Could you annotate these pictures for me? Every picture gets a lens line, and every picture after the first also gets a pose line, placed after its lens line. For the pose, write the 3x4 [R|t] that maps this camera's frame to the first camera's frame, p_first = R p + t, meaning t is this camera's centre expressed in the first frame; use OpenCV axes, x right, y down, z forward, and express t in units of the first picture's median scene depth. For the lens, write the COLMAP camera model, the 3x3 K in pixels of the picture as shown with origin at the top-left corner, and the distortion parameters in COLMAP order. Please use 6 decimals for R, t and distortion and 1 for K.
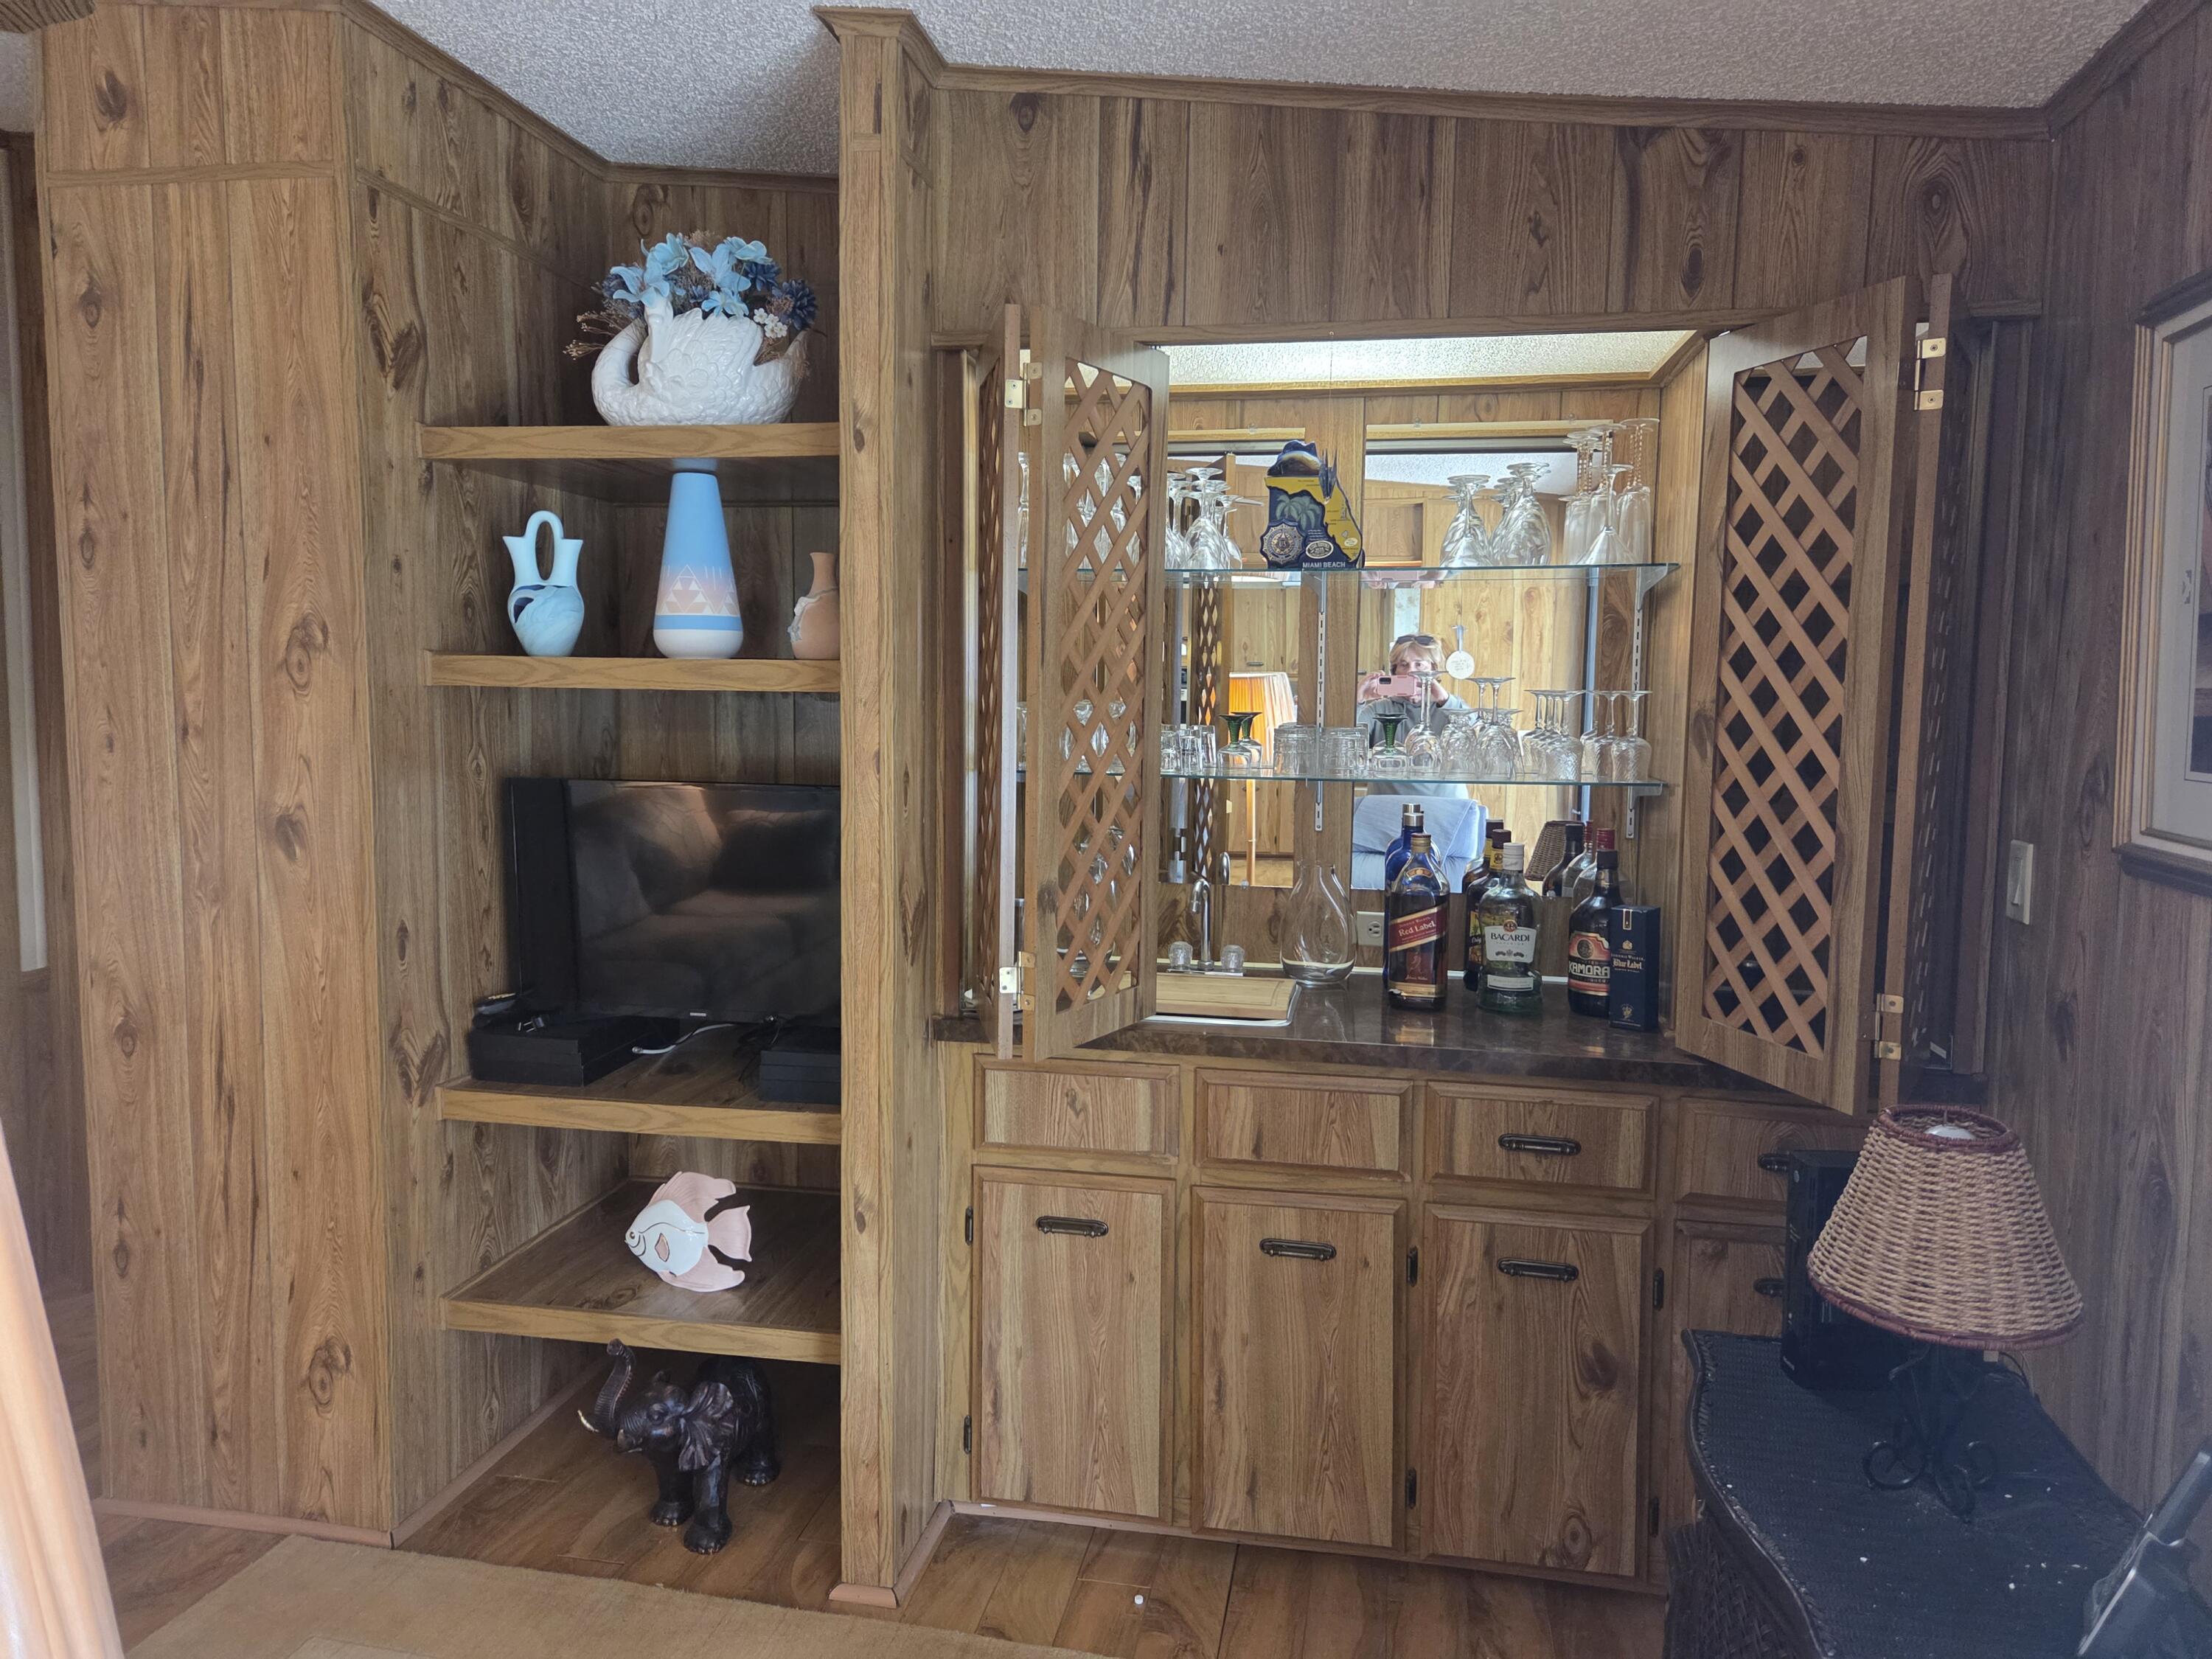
lens RADIAL K [[1486.6, 0, 1103.9], [0, 1486.6, 810.1], [0, 0, 1]] dist [0.067827, -0.052041]
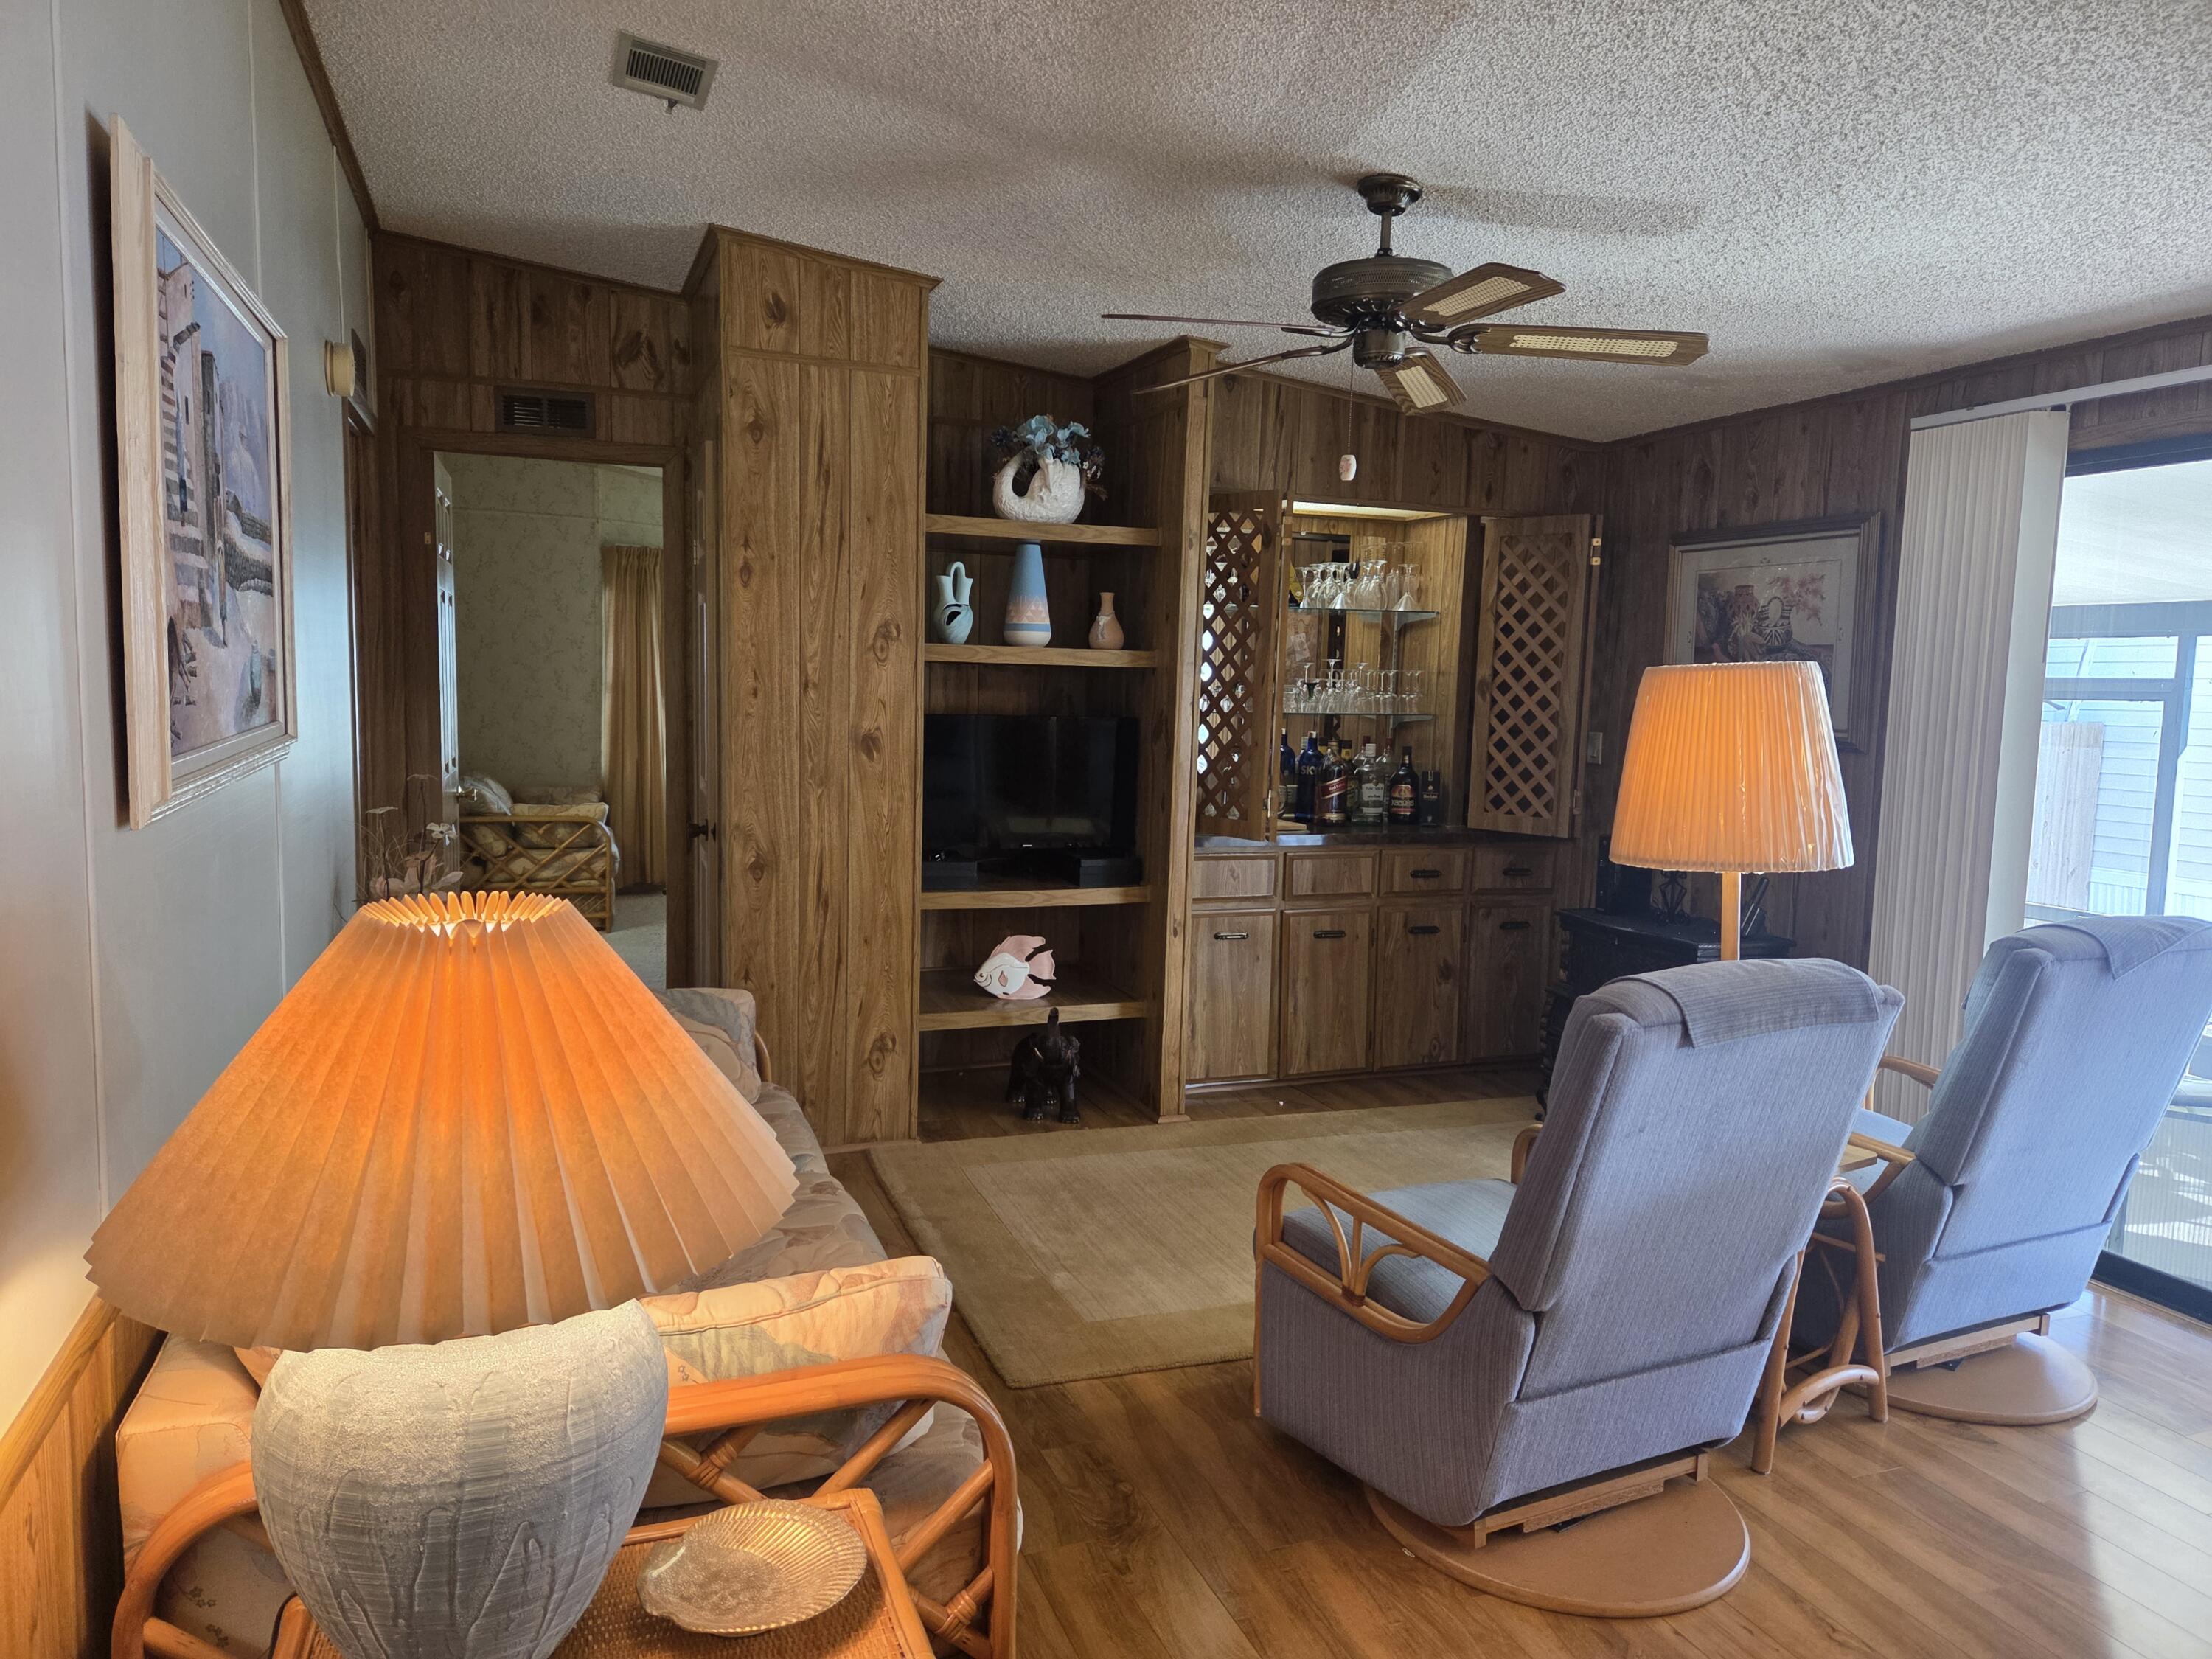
lens RADIAL K [[1494.1, 0, 1089.4], [0, 1494.1, 821.2], [0, 0, 1]] dist [0.104740, -0.080905]
pose [[0.854214, -0.040583, 0.518336, -1.232574], [0.028061, 0.999095, 0.031979, 0.056303], [-0.519164, -0.012772, 0.854579, -0.621410]]
